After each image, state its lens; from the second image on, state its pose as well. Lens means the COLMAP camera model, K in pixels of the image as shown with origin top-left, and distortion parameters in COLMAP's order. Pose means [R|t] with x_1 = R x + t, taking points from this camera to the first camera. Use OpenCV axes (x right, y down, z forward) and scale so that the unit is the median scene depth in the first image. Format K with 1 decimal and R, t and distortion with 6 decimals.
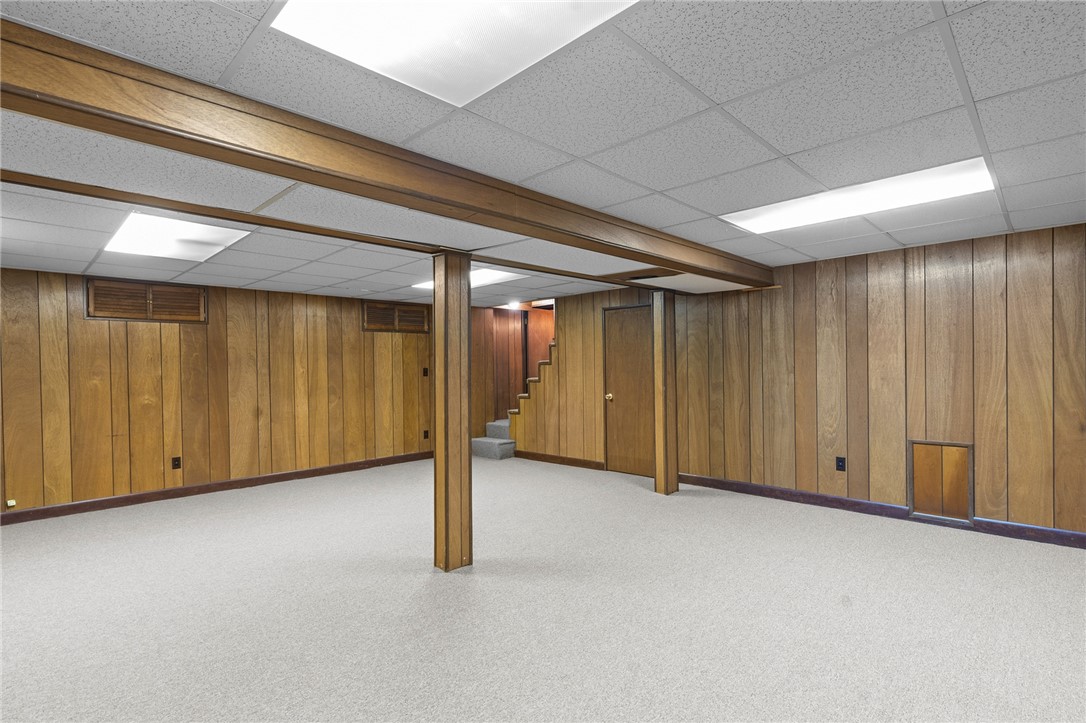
lens RADIAL K [[520.8, 0, 539.0], [0, 520.8, 368.8], [0, 0, 1]] dist [0.003518, -0.002206]
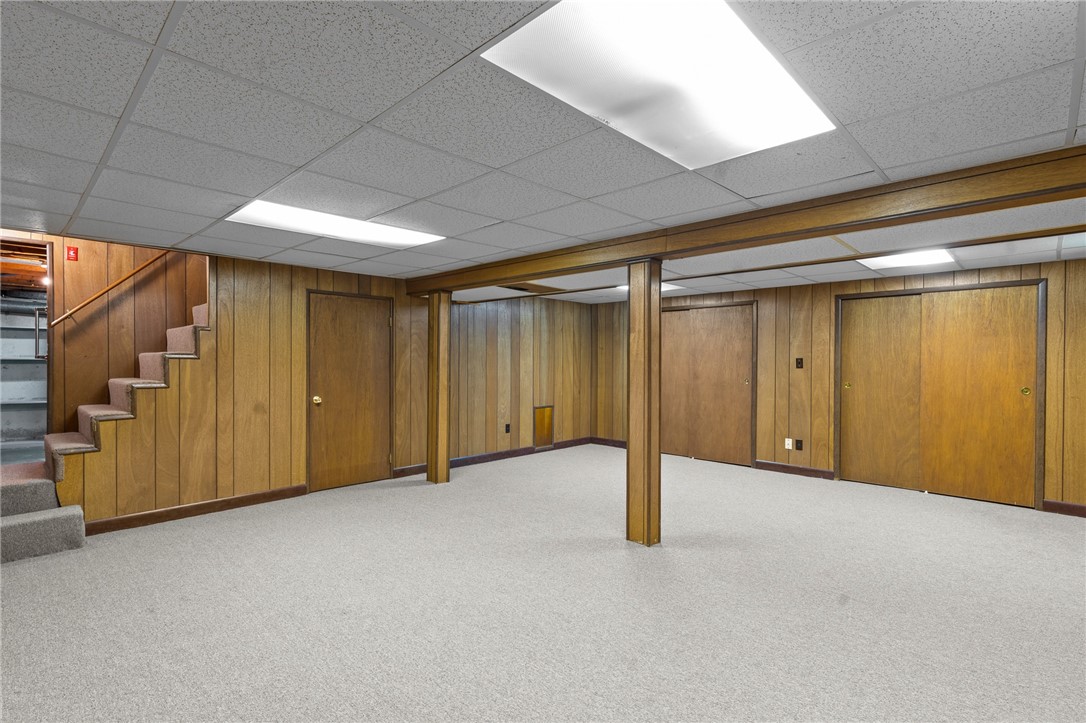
lens RADIAL K [[520.8, 0, 549.3], [0, 520.8, 364.2], [0, 0, 1]] dist [0.003518, -0.002206]
pose [[-0.015873, 0.006878, 0.999850, -0.767975], [0.001293, 0.999976, -0.006858, 0.004463], [-0.999873, 0.001184, -0.015881, 0.734653]]
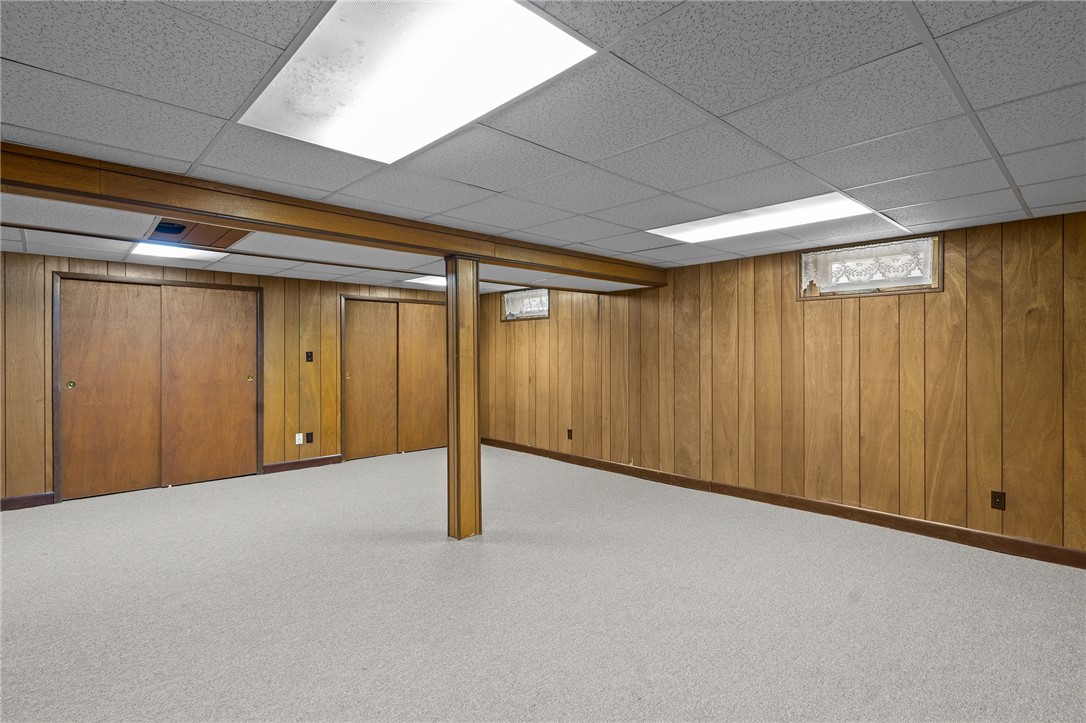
lens RADIAL K [[520.8, 0, 552.8], [0, 520.8, 352.6], [0, 0, 1]] dist [0.003518, -0.002206]
pose [[-0.999232, 0.015108, 0.036148, -0.241143], [0.015324, 0.999866, 0.005705, -0.011442], [-0.036057, 0.006254, -0.999330, 1.274751]]
